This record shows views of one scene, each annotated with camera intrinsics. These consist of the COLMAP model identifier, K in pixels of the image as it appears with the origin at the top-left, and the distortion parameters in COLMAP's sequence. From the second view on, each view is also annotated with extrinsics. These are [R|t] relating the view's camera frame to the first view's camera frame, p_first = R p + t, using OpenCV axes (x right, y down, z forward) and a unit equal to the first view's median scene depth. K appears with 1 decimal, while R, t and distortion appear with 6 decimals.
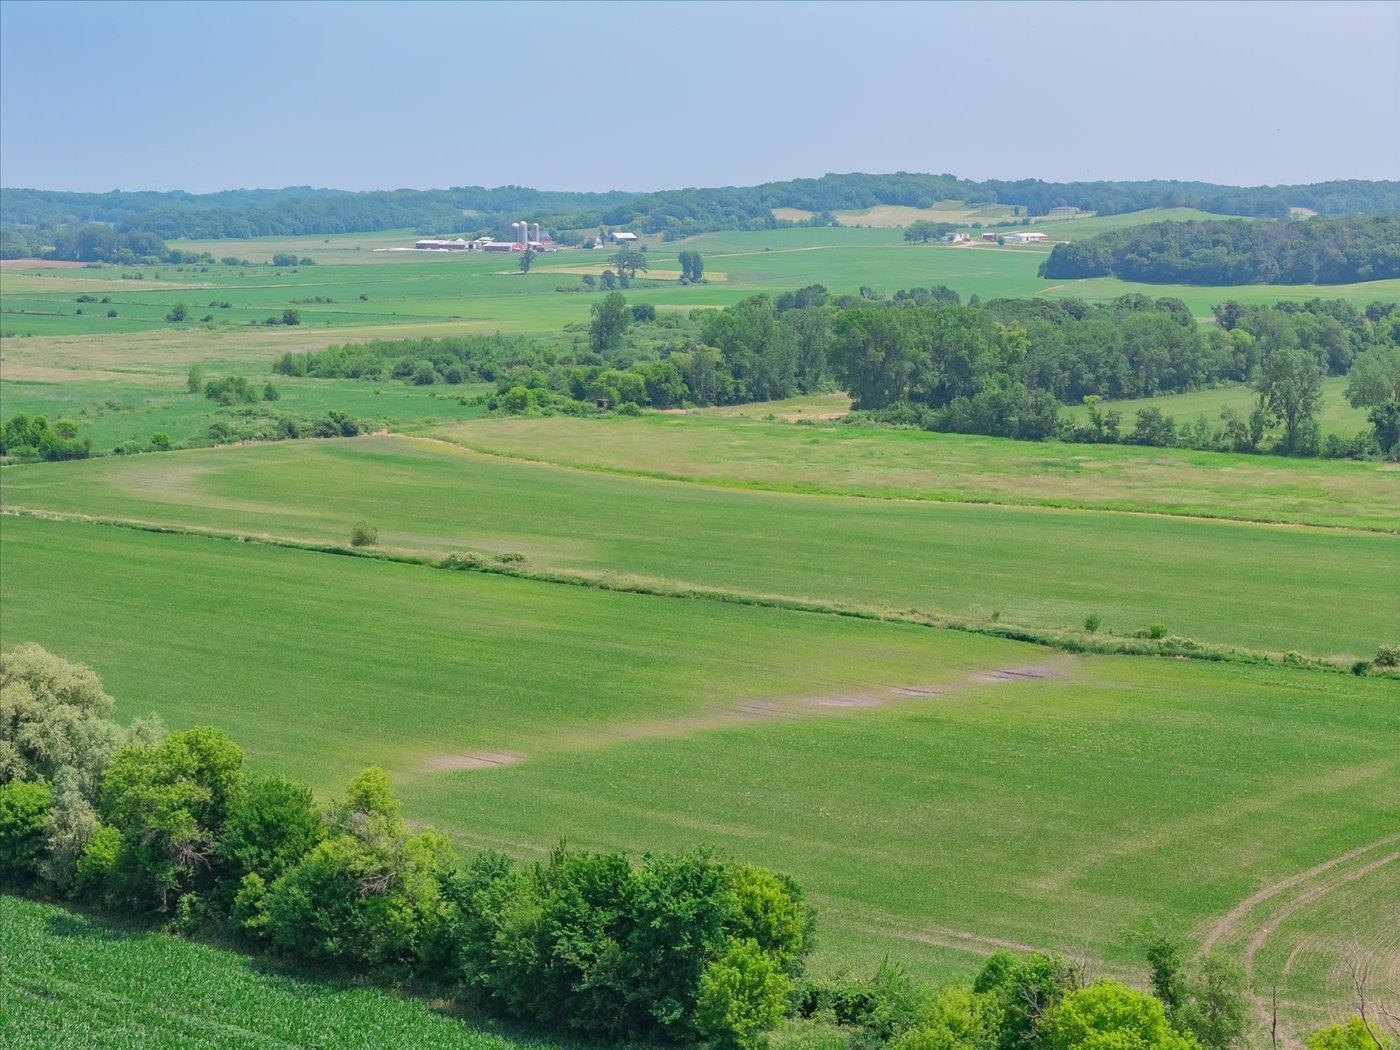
lens RADIAL K [[2793.1, 0, 700.0], [0, 2793.1, 525.0], [0, 0, 1]] dist [-0.056112, -0.073351]
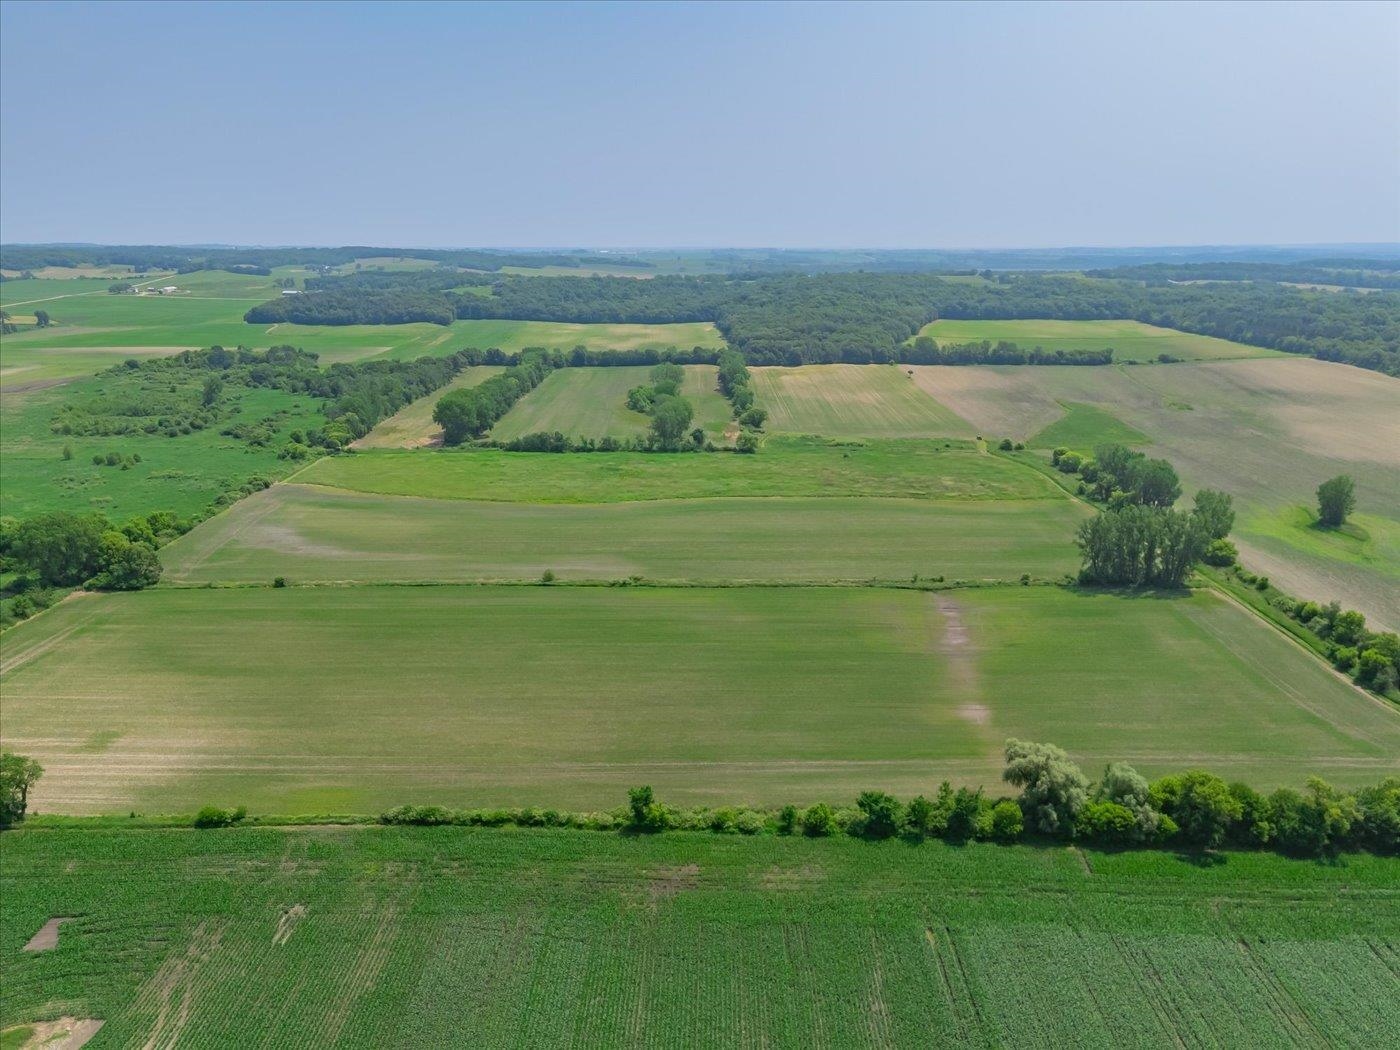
lens RADIAL K [[1025.3, 0, 707.5], [0, 1025.3, 530.4], [0, 0, 1]] dist [0.084237, -0.090950]
pose [[0.763384, -0.174562, 0.621911, -0.404741], [0.072743, 0.979900, 0.185754, -0.135164], [-0.641836, -0.096562, 0.760738, 0.203360]]
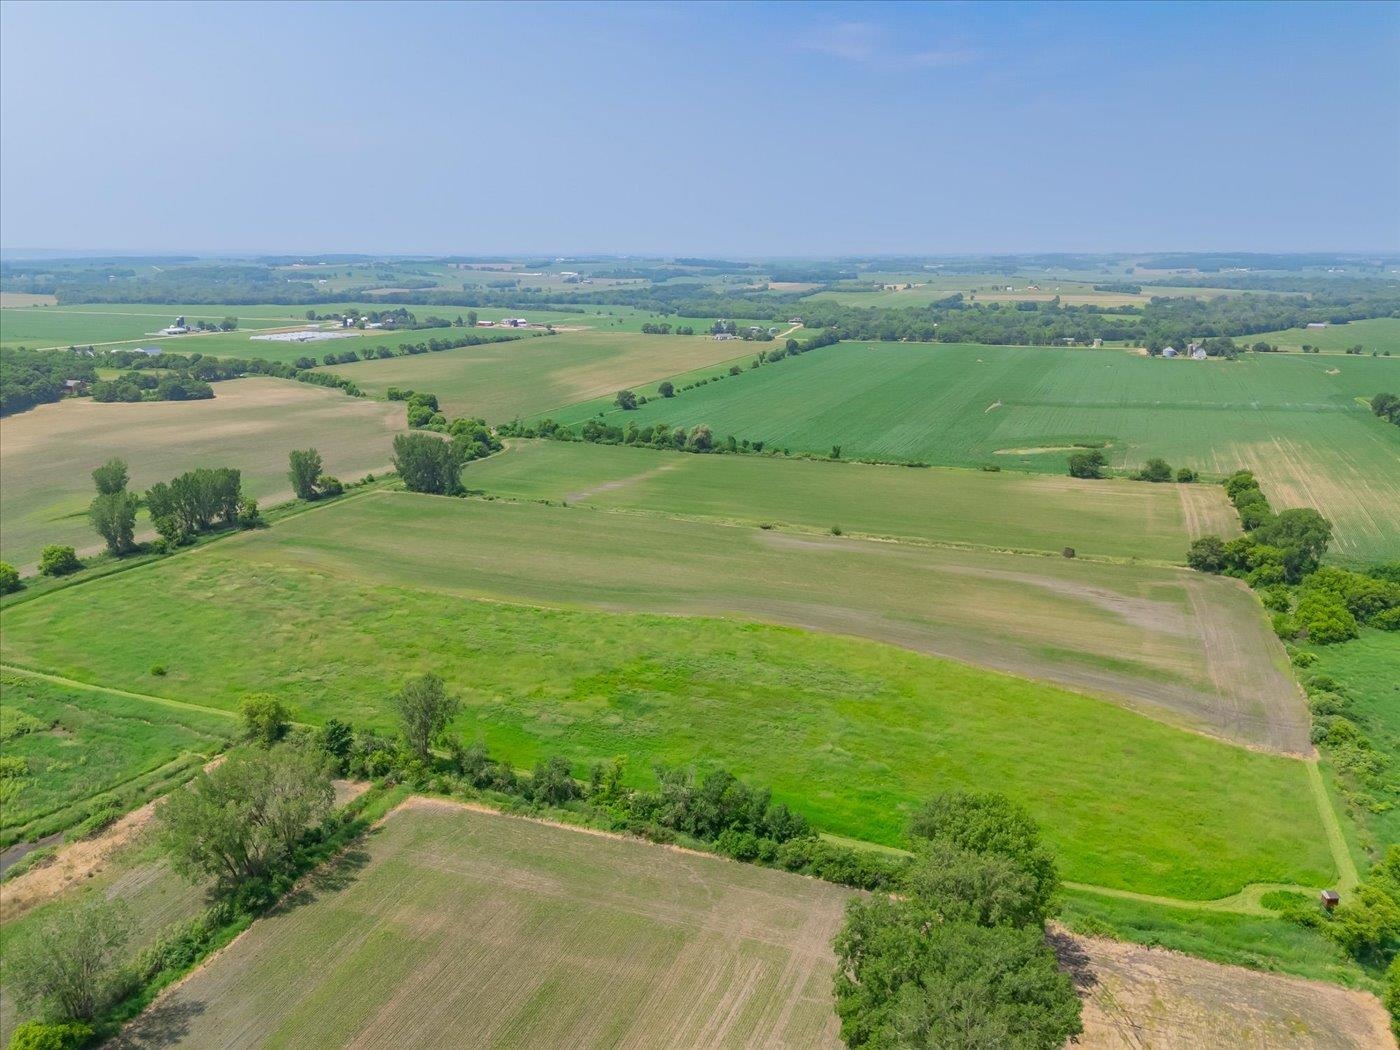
lens RADIAL K [[1025.3, 0, 707.5], [0, 1025.3, 530.4], [0, 0, 1]] dist [0.084237, -0.090950]
pose [[-0.949034, 0.076366, -0.305783, 0.229727], [-0.040661, 0.932428, 0.359061, -0.263584], [0.312540, 0.353194, -0.881801, 1.381258]]
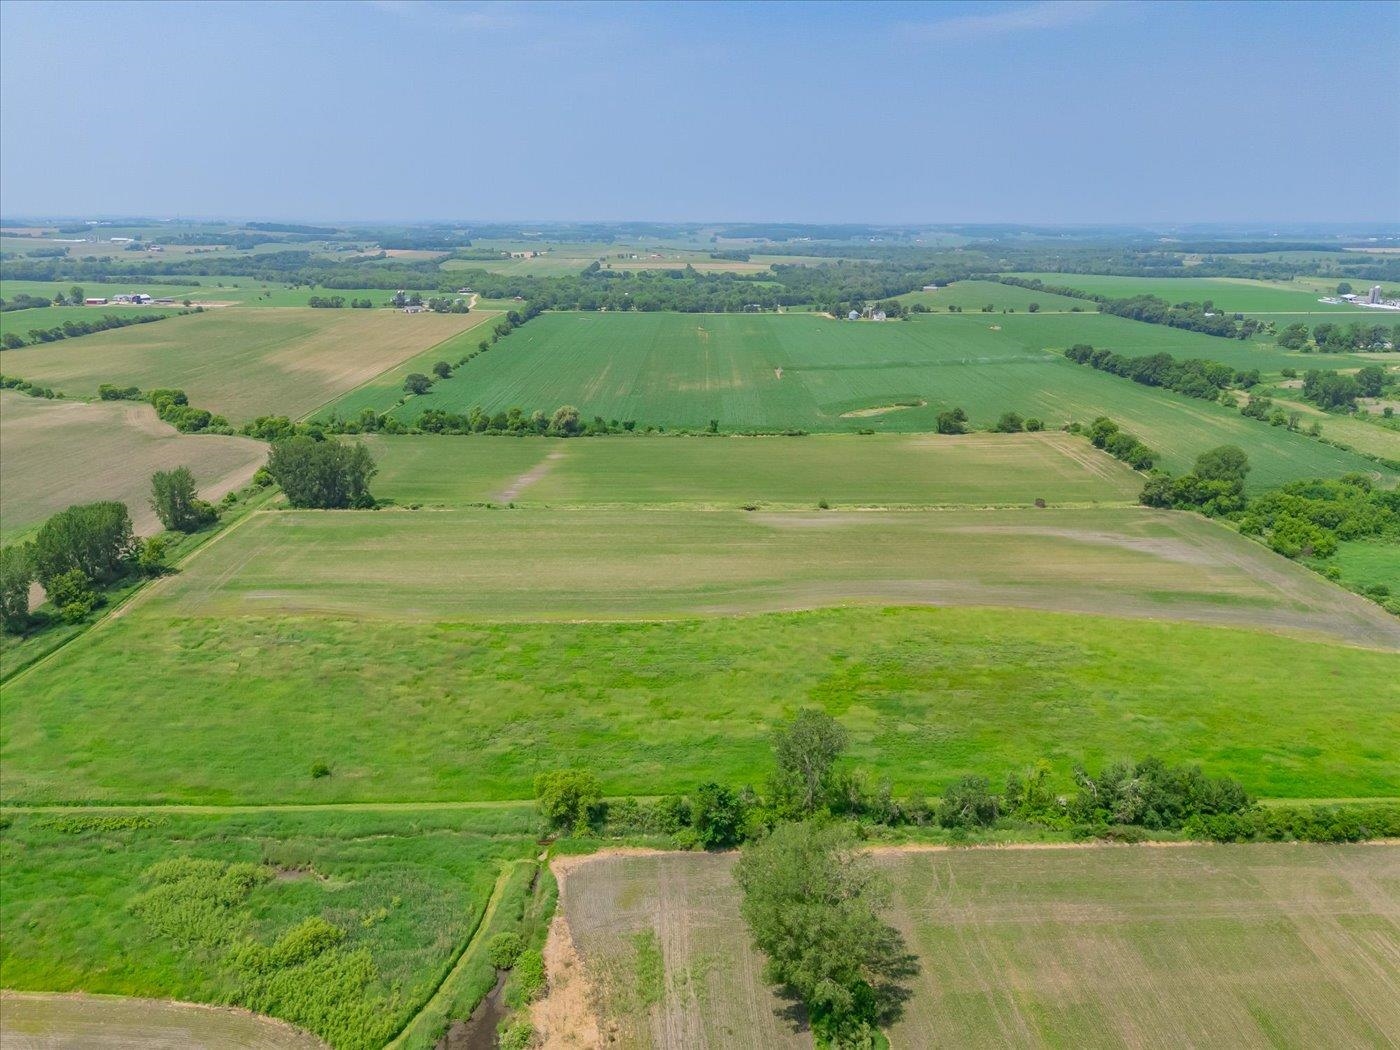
lens RADIAL K [[1025.3, 0, 707.5], [0, 1025.3, 530.4], [0, 0, 1]] dist [0.084237, -0.090950]
pose [[-0.751727, 0.181331, -0.634055, 0.452294], [-0.081815, 0.928385, 0.362503, -0.243973], [0.654380, 0.324378, -0.683056, 1.208932]]
